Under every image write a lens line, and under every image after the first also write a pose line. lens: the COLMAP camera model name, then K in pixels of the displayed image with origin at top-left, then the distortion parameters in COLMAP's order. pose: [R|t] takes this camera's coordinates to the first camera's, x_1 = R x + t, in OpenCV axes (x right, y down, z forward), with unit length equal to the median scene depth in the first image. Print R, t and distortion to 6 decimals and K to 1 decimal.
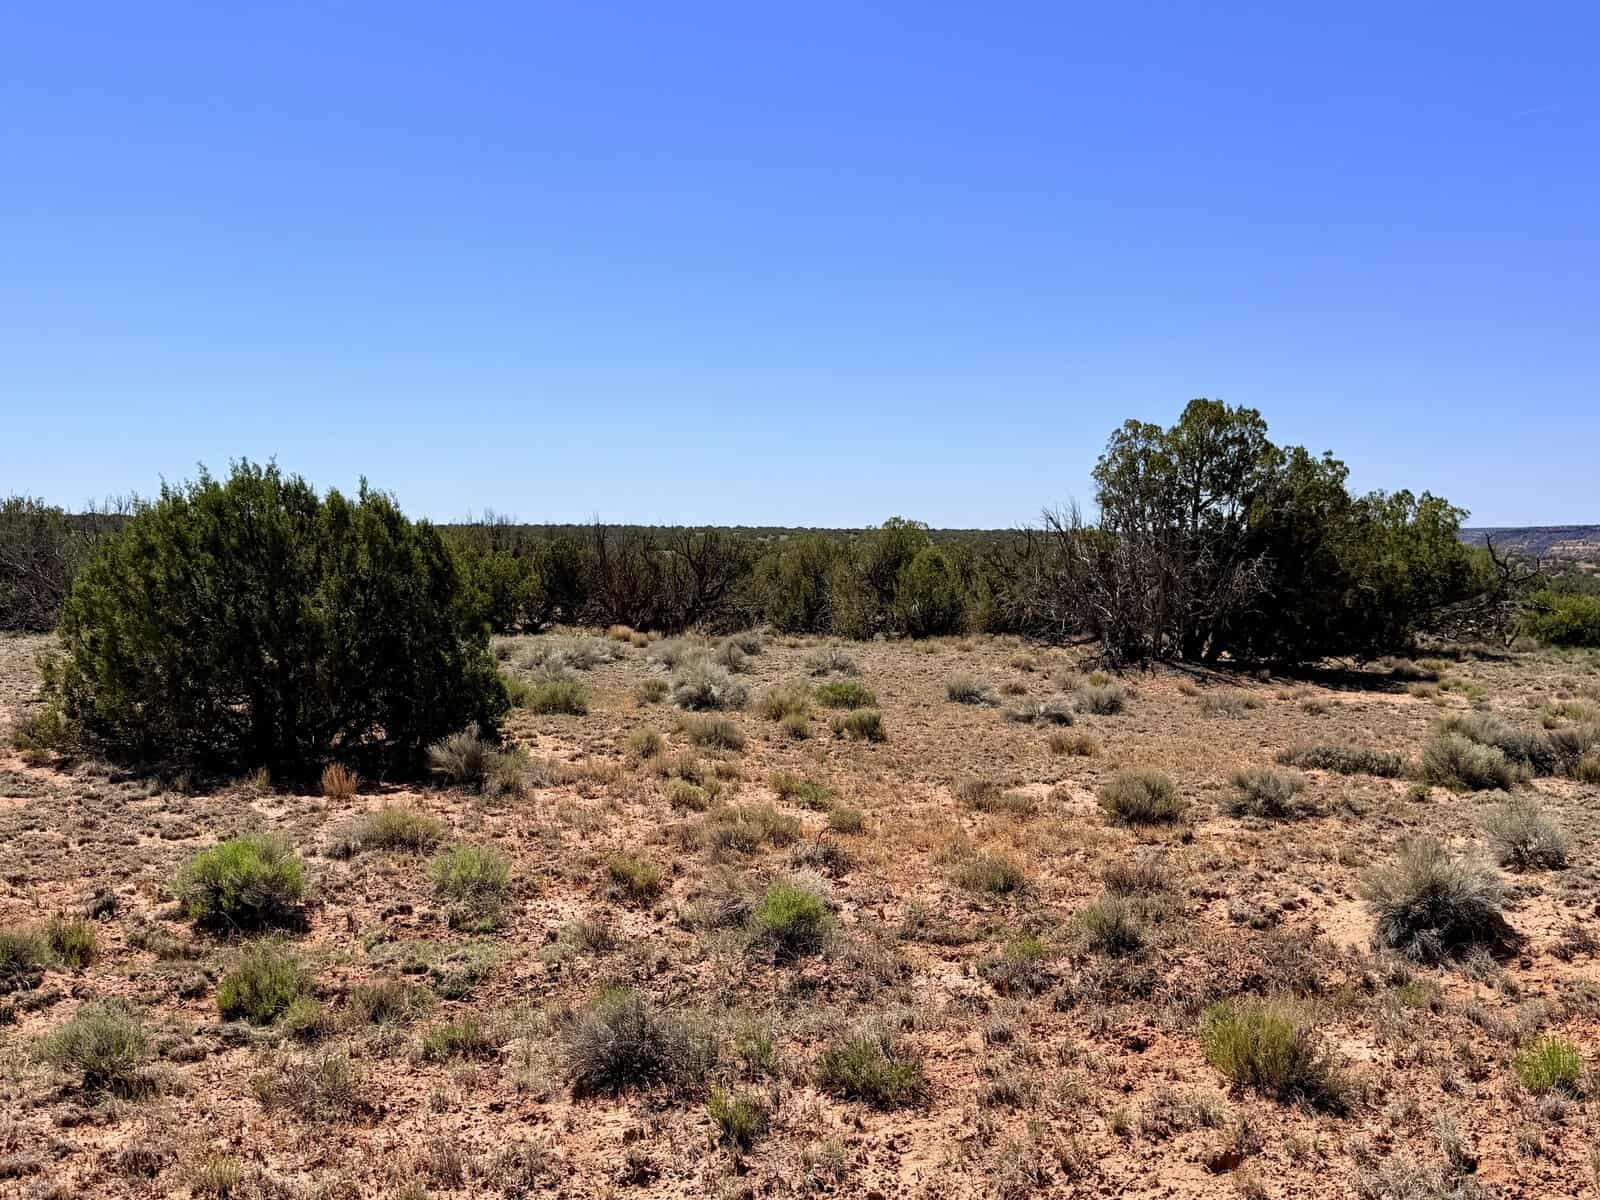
lens RADIAL K [[1668.4, 0, 745.7], [0, 1668.4, 614.7], [0, 0, 1]] dist [0.017294, 0.000000]
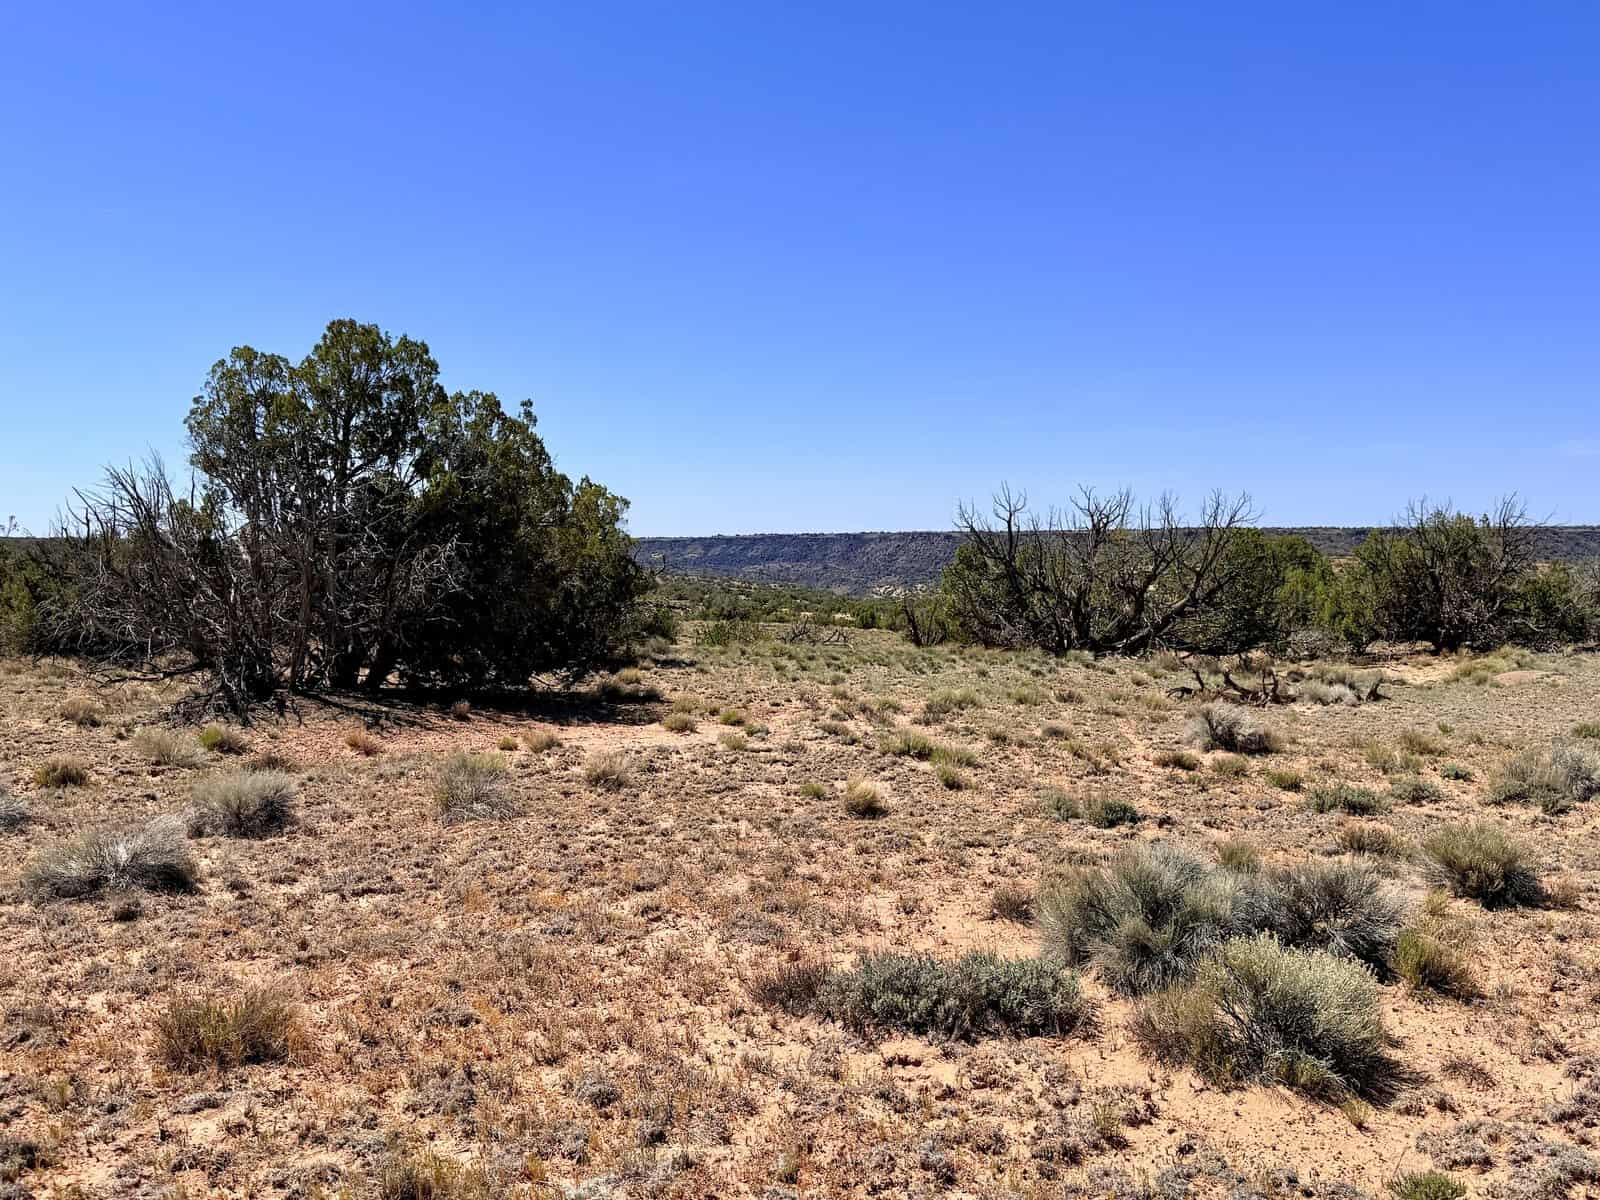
lens RADIAL K [[1405.7, 0, 792.0], [0, 1405.7, 615.0], [0, 0, 1]] dist [0.070969, -0.177825]
pose [[0.809497, -0.024460, 0.586614, 0.069255], [0.024587, 0.999668, 0.007754, -0.004268], [-0.586609, 0.008146, 0.809830, 0.399325]]
